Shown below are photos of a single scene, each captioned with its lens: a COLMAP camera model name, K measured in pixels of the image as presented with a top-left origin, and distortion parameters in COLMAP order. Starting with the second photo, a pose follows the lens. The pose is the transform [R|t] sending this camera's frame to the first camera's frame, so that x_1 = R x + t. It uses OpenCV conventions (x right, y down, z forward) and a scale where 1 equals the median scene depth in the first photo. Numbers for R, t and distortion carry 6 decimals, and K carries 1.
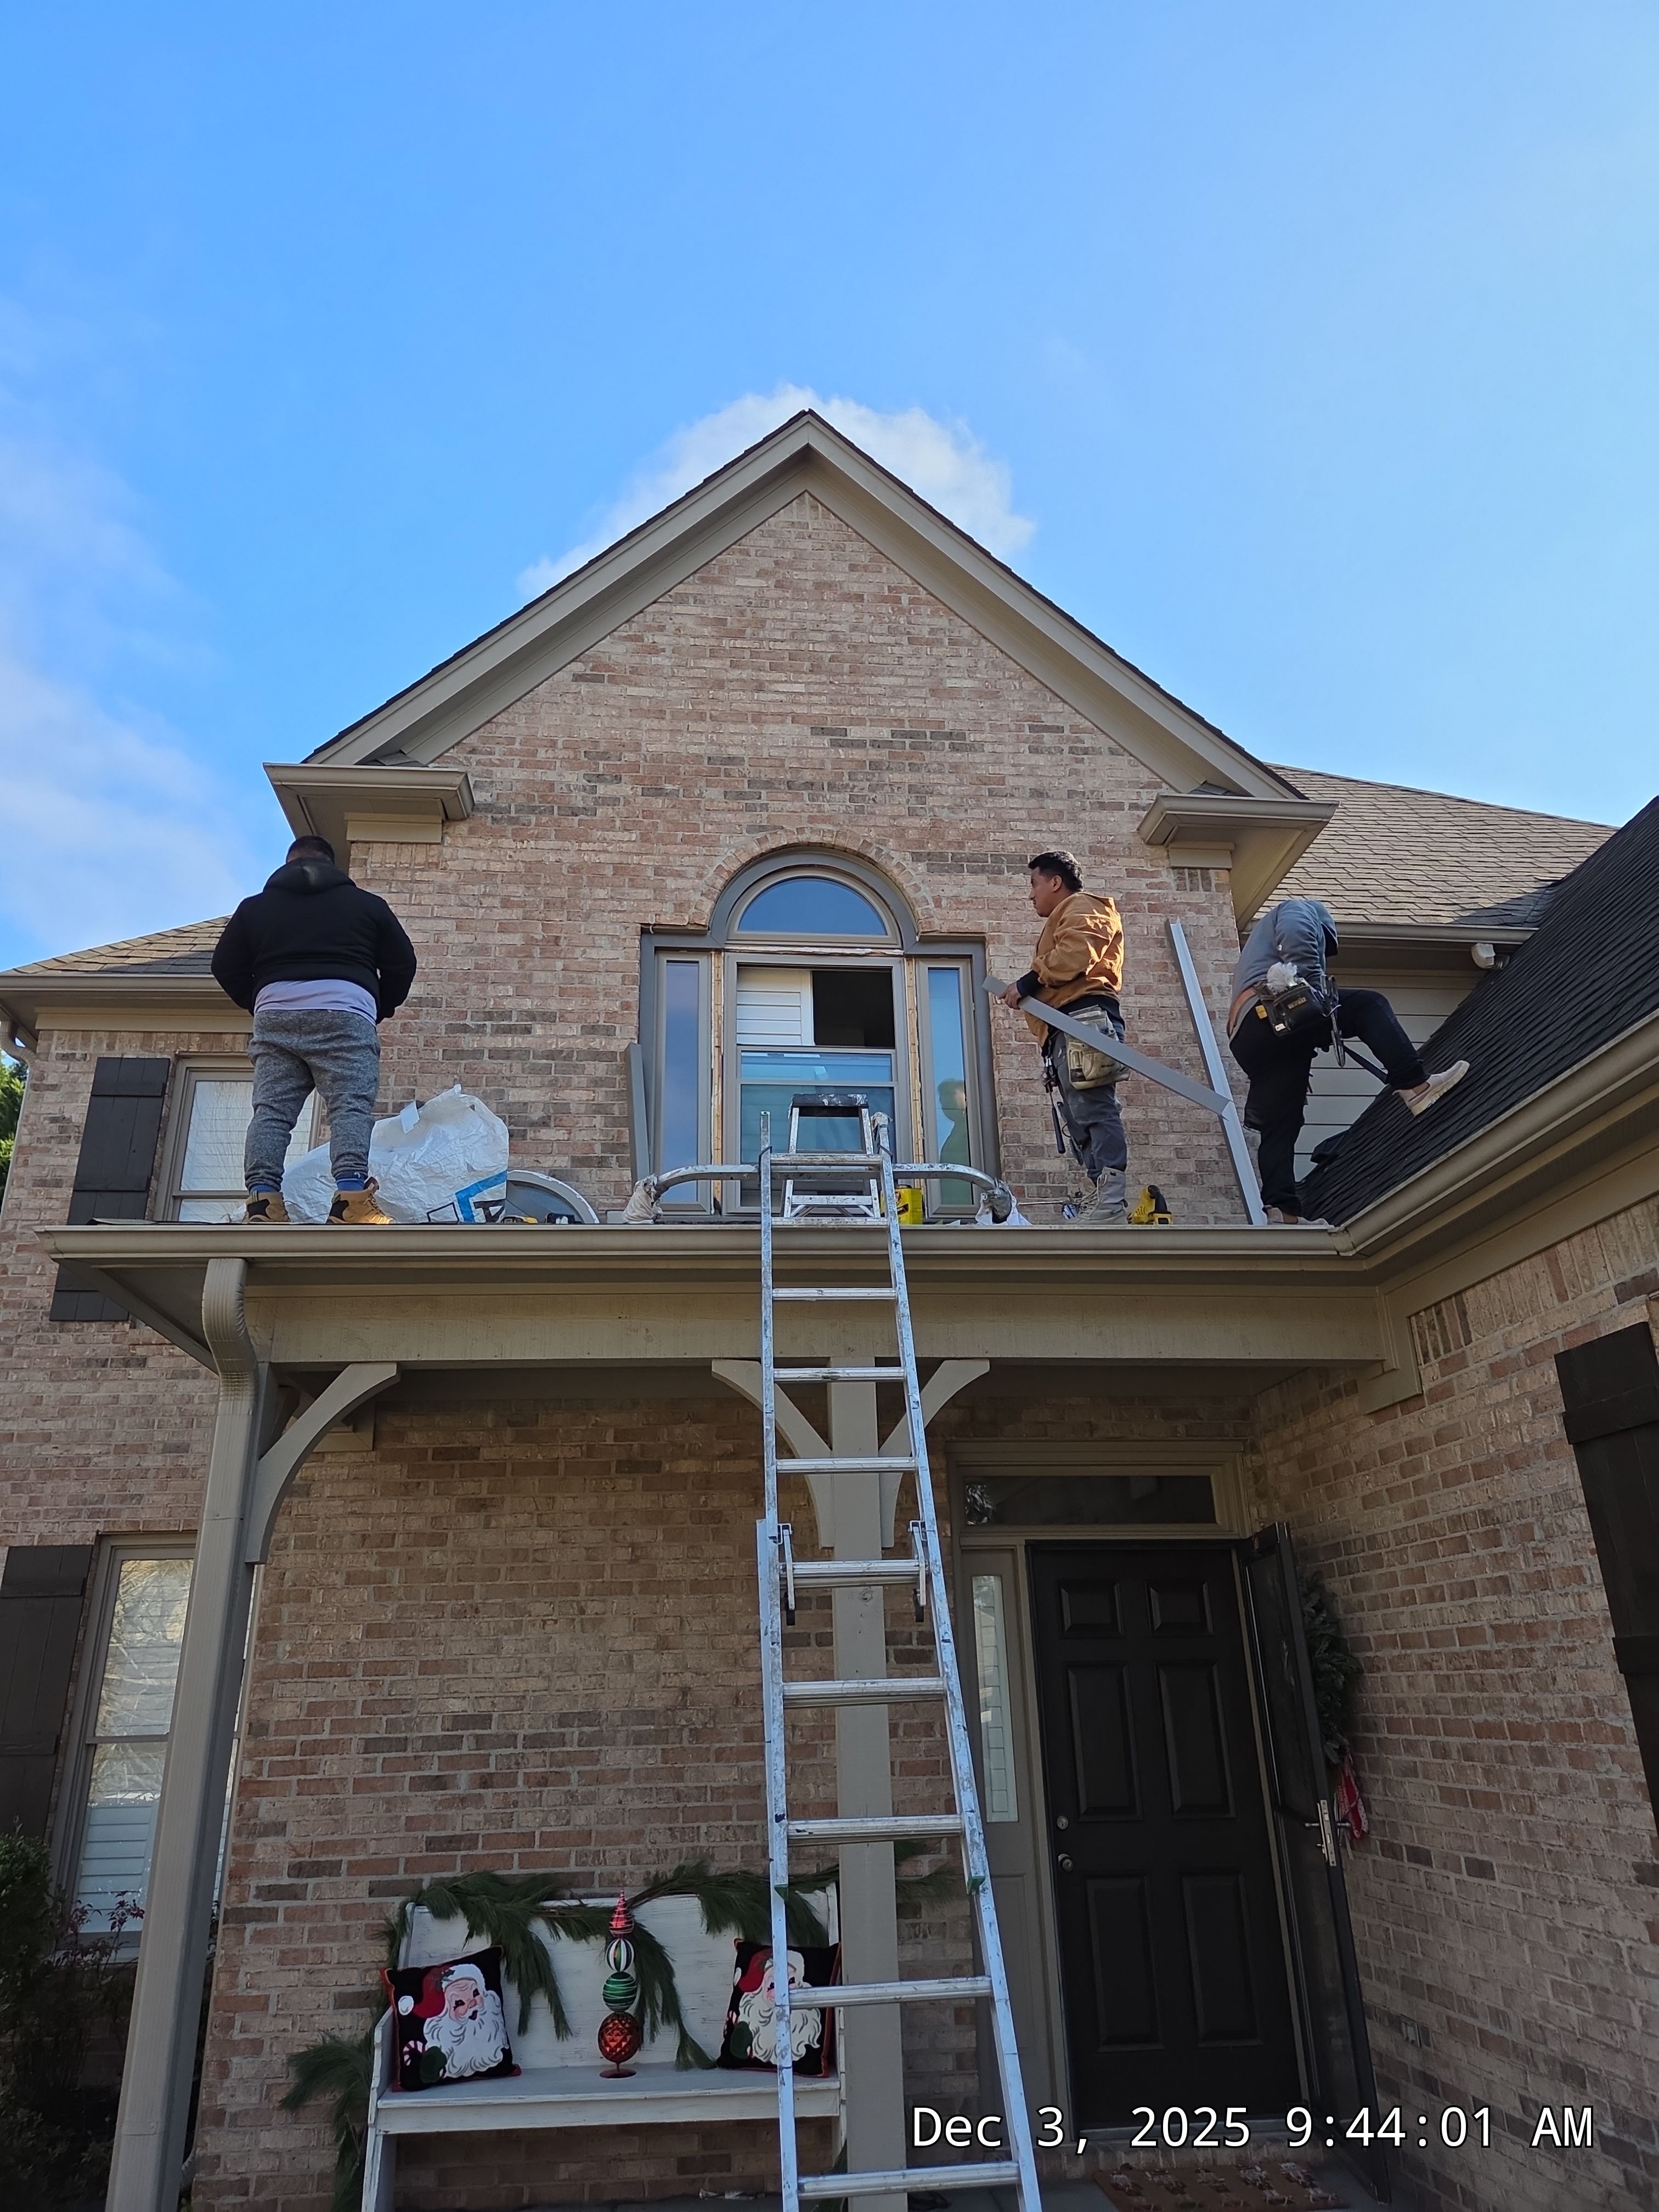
lens RADIAL K [[1456.7, 0, 815.1], [0, 1456.7, 1083.5], [0, 0, 1]] dist [0.070477, -0.054164]
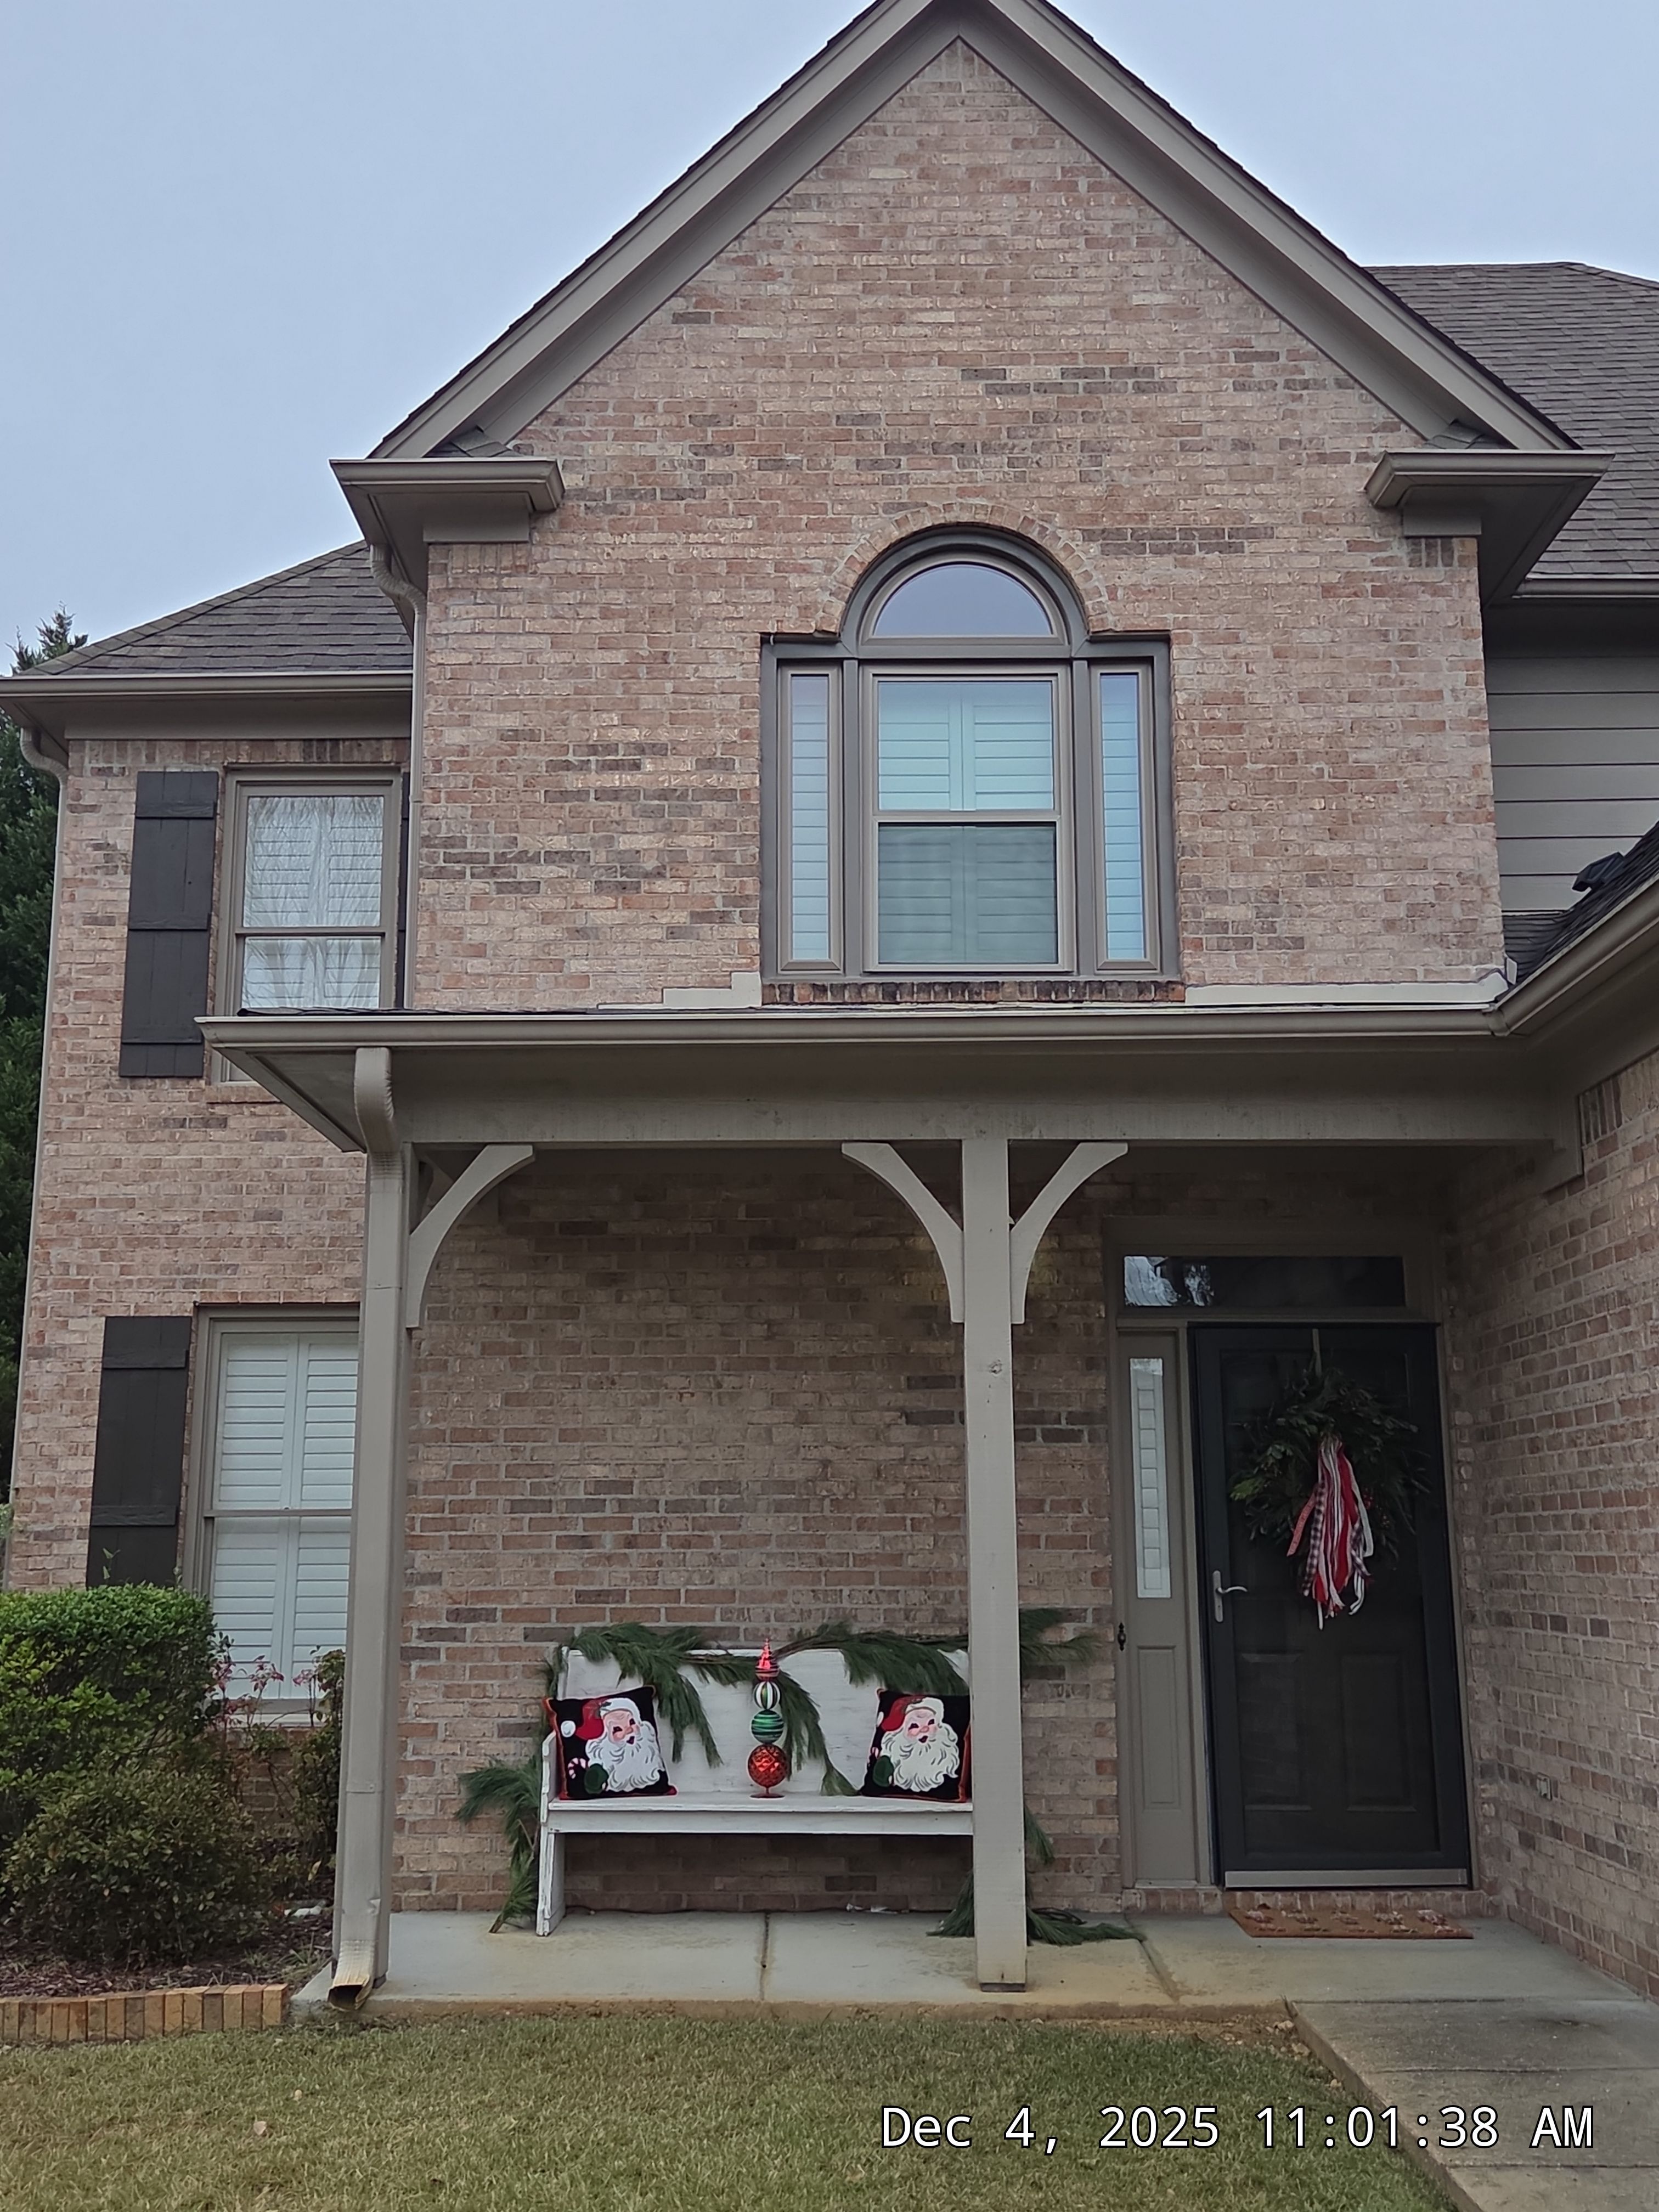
lens RADIAL K [[2217.1, 0, 799.0], [0, 2217.1, 1089.6], [0, 0, 1]] dist [0.060339, 0.000000]
pose [[0.994392, -0.000186, -0.105756, 0.040379], [0.020068, 0.982161, 0.186967, -0.087118], [0.103834, -0.188041, 0.976657, -0.318103]]
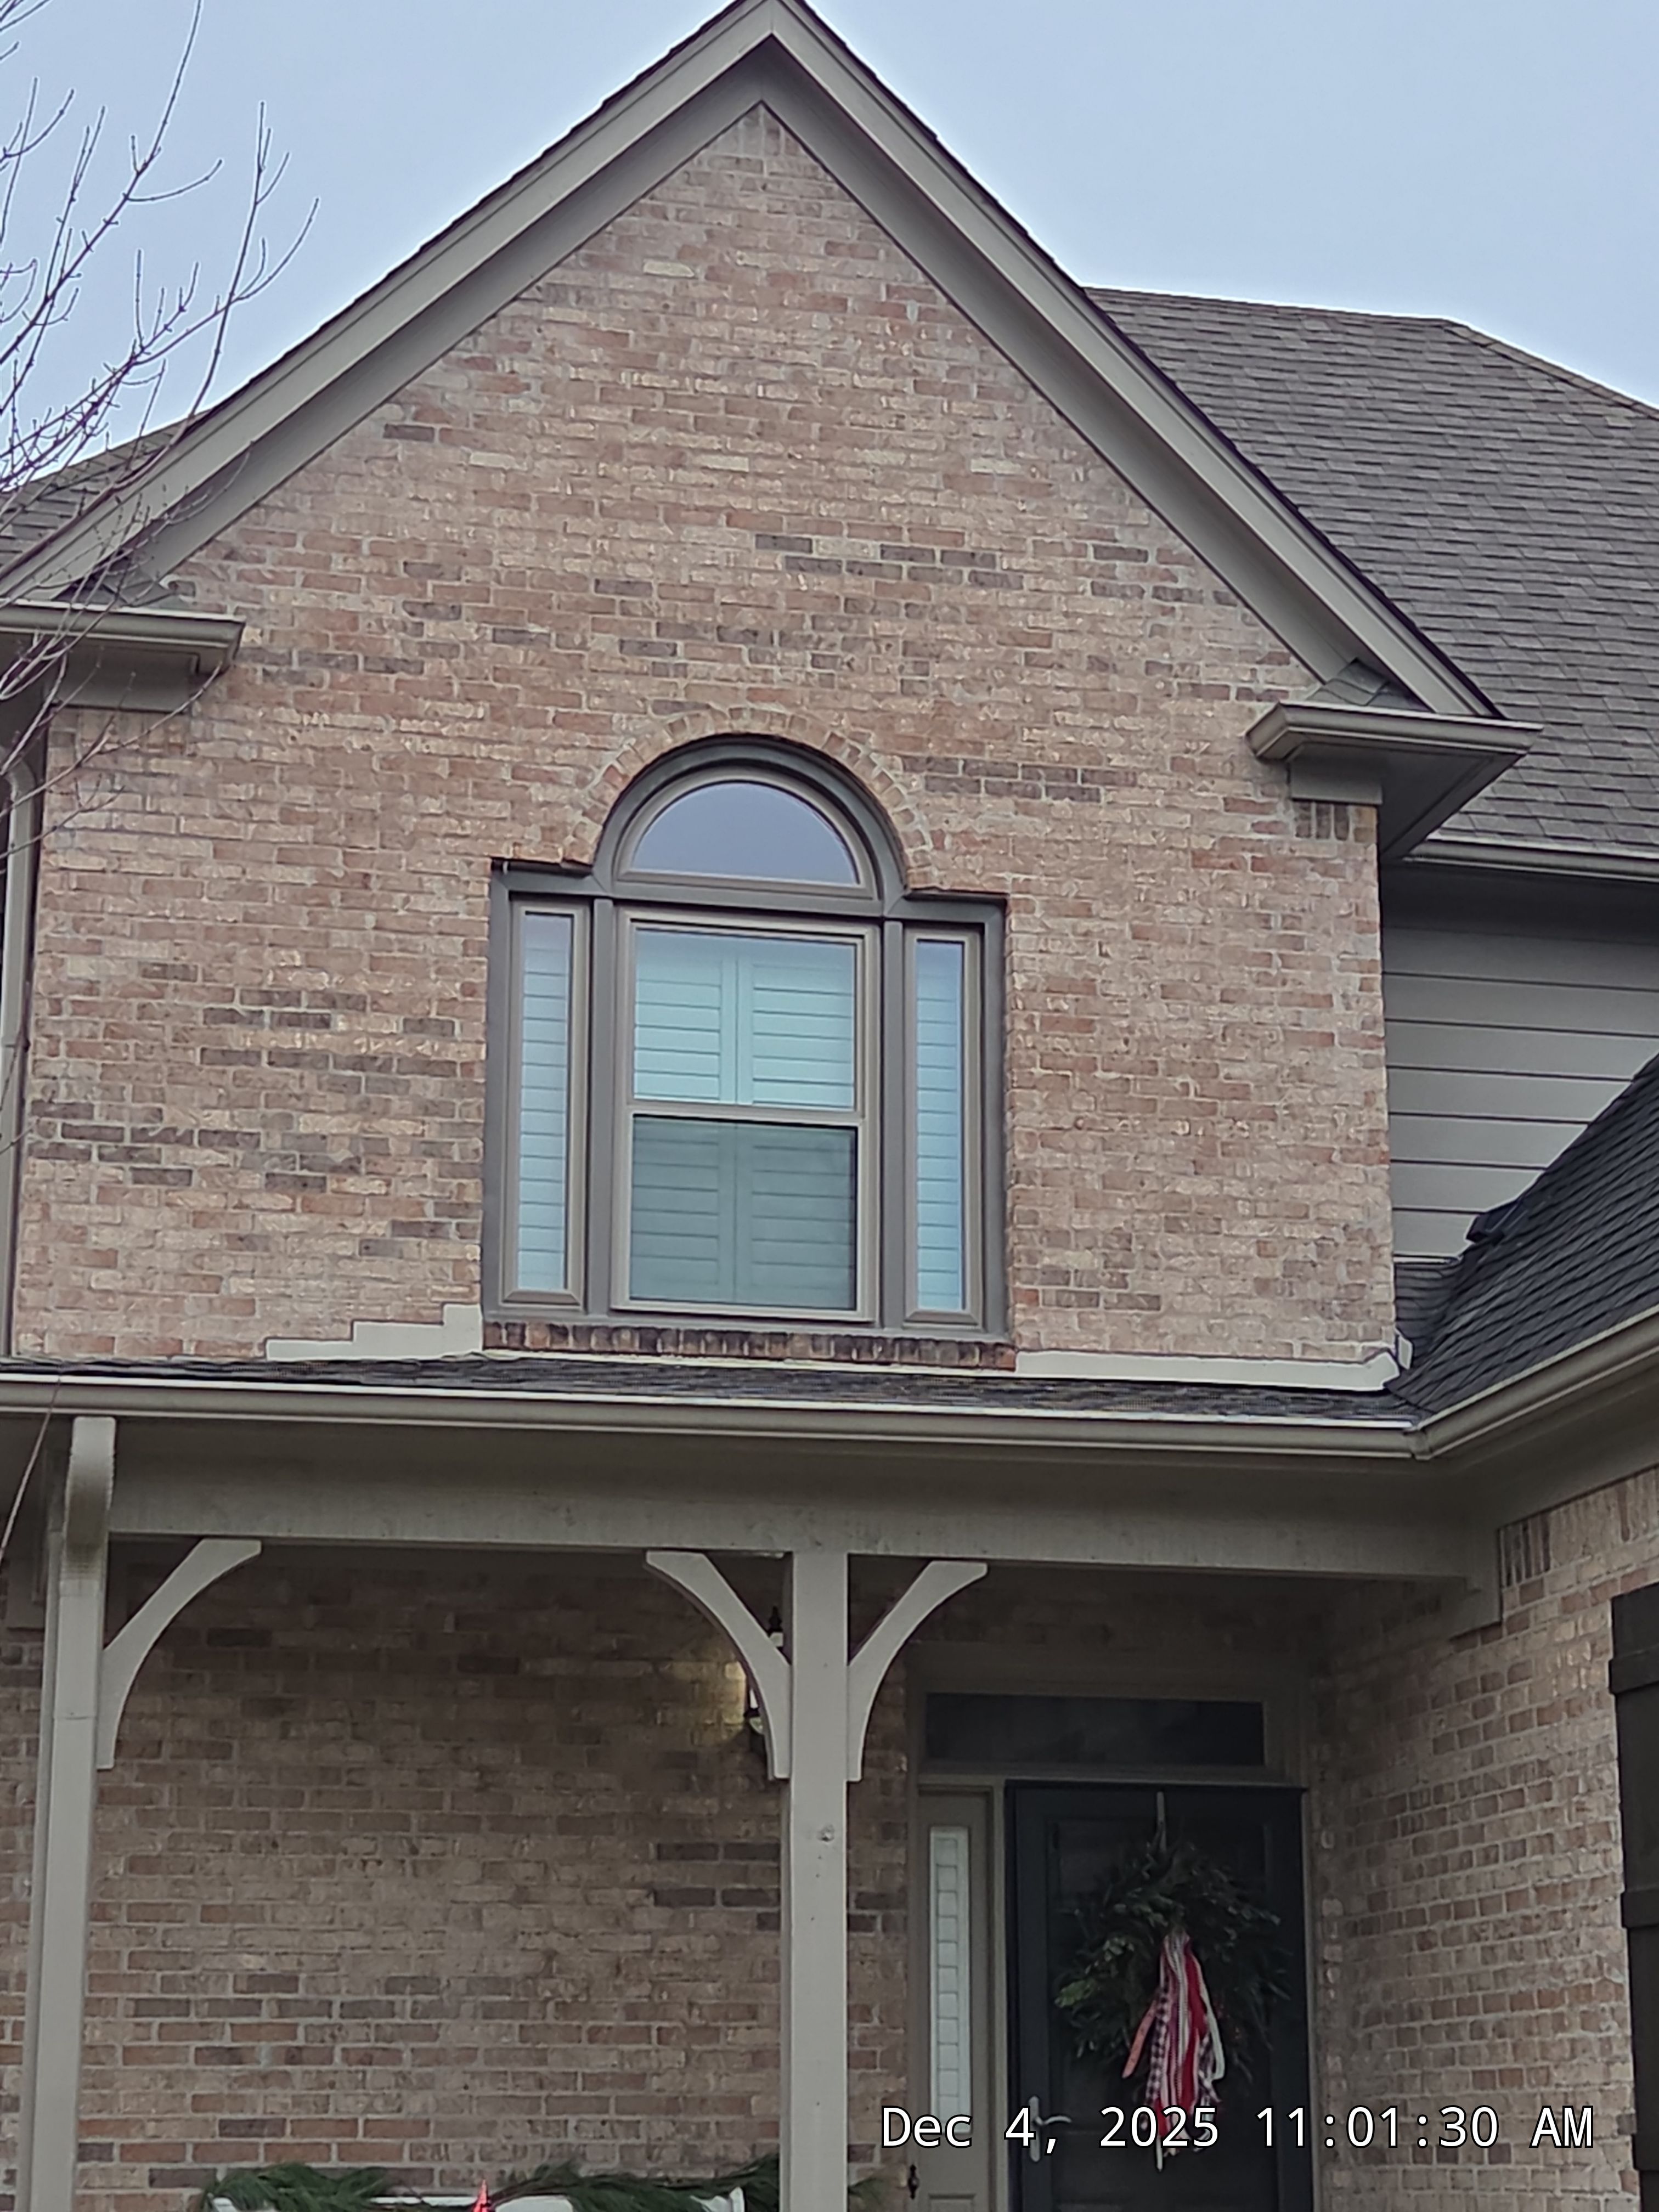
lens RADIAL K [[4064.4, 0, 836.8], [0, 4064.4, 1104.1], [0, 0, 1]] dist [0.104812, 0.000000]
pose [[0.992394, 0.053702, 0.110773, -0.157732], [-0.068120, 0.989068, 0.130782, -0.243342], [-0.102539, -0.137333, 0.985203, -0.816264]]
